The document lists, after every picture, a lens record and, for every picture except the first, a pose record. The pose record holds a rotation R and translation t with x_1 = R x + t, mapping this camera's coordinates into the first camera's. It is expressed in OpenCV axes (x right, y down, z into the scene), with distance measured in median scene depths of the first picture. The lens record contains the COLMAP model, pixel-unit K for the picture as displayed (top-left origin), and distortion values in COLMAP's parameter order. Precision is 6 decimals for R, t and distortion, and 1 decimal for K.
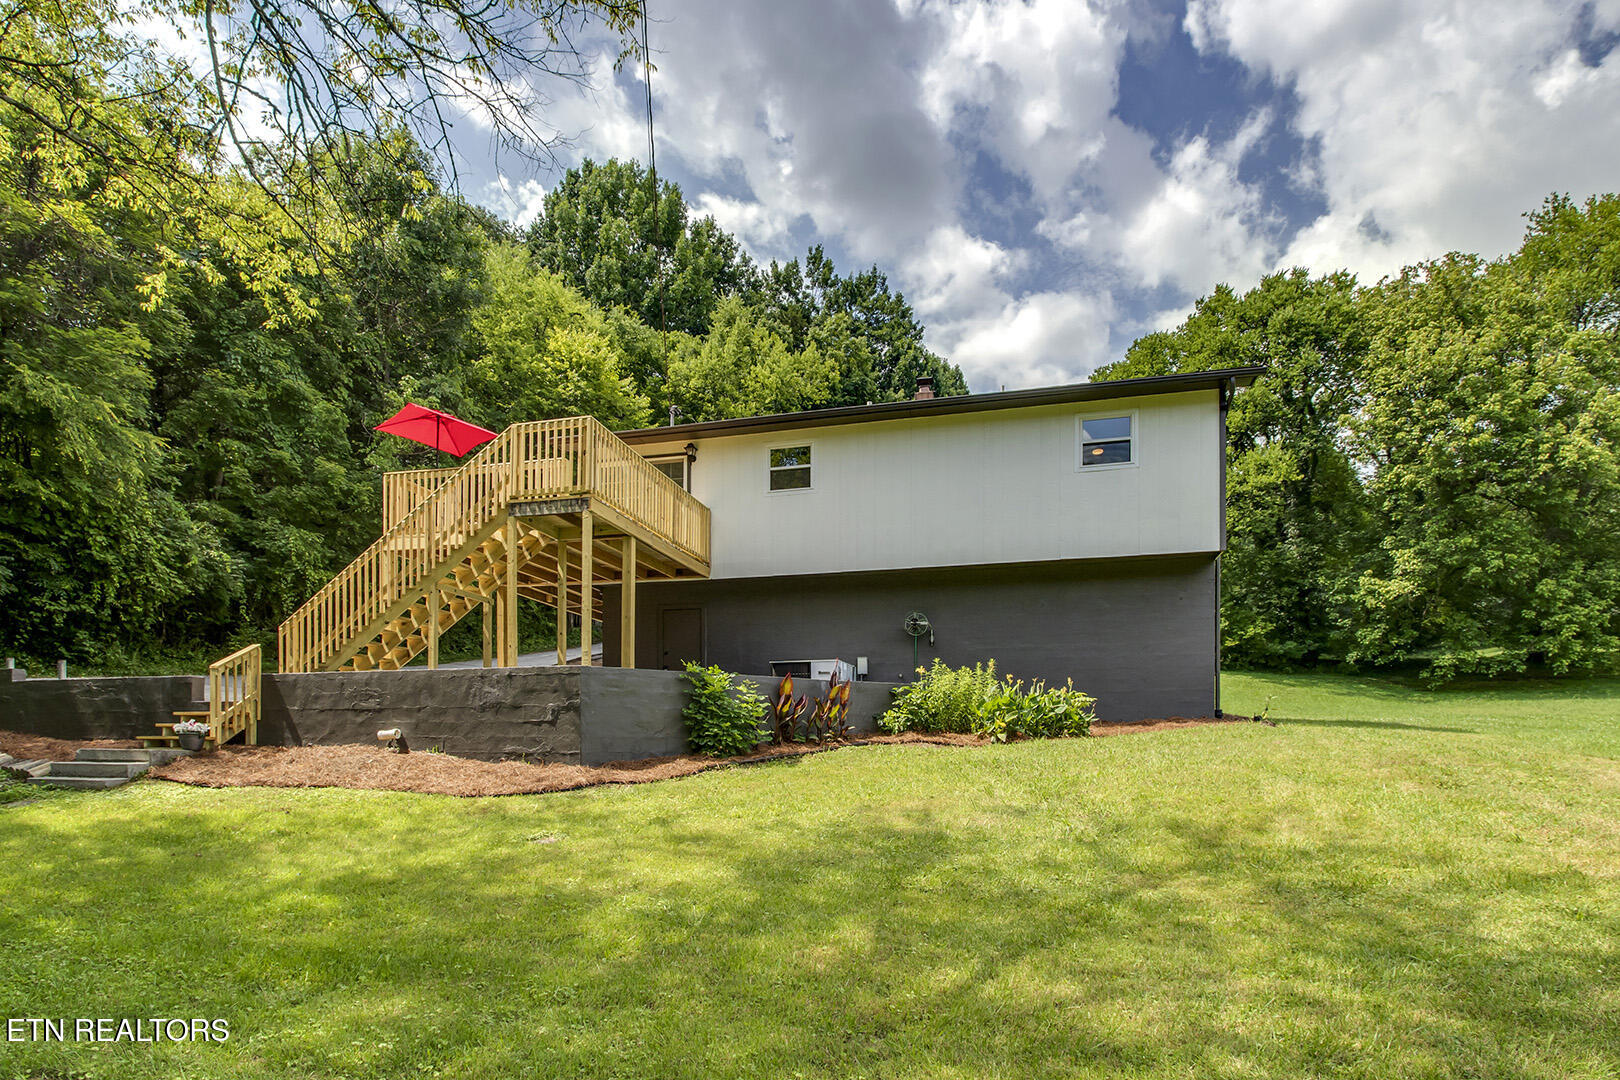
lens RADIAL K [[758.6, 0, 810.8], [0, 758.6, 690.1], [0, 0, 1]] dist [-0.001844, 0.000255]
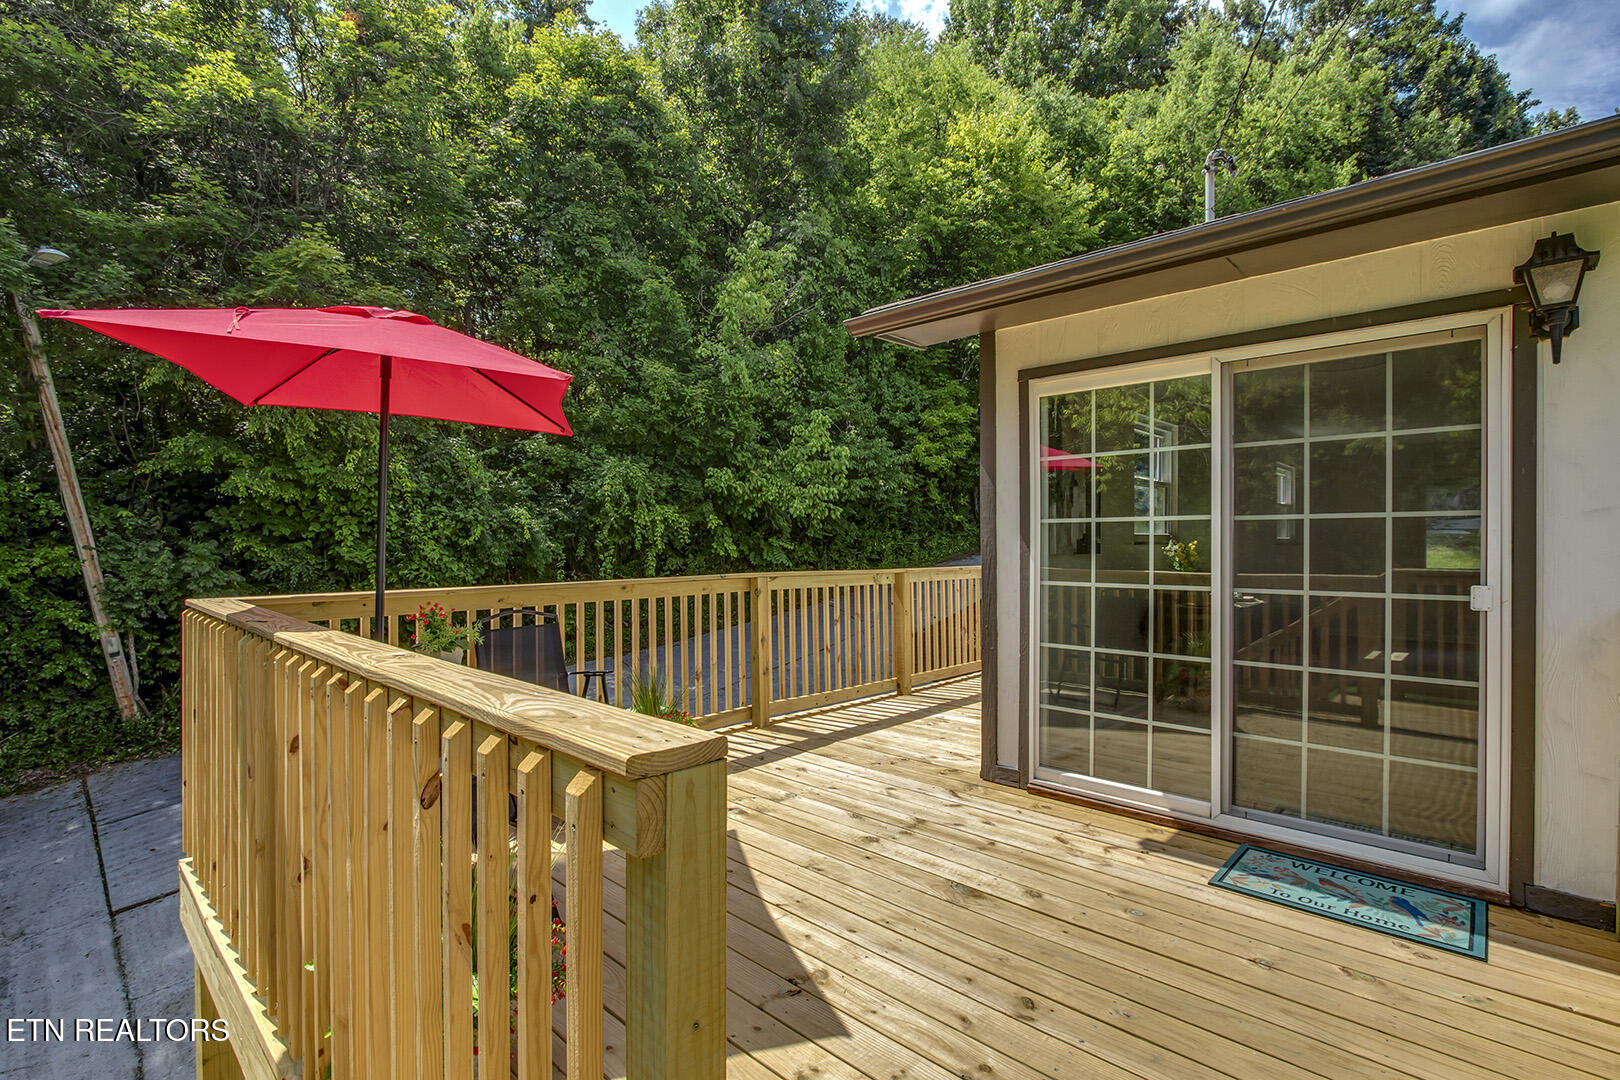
lens RADIAL K [[765.3, 0, 816.8], [0, 765.3, 553.0], [0, 0, 1]] dist [-0.018183, 0.002017]
pose [[0.863182, 0.007738, -0.504834, -0.083400], [0.019931, 0.998581, 0.049385, -0.099867], [0.504500, -0.052690, 0.861802, 0.287297]]
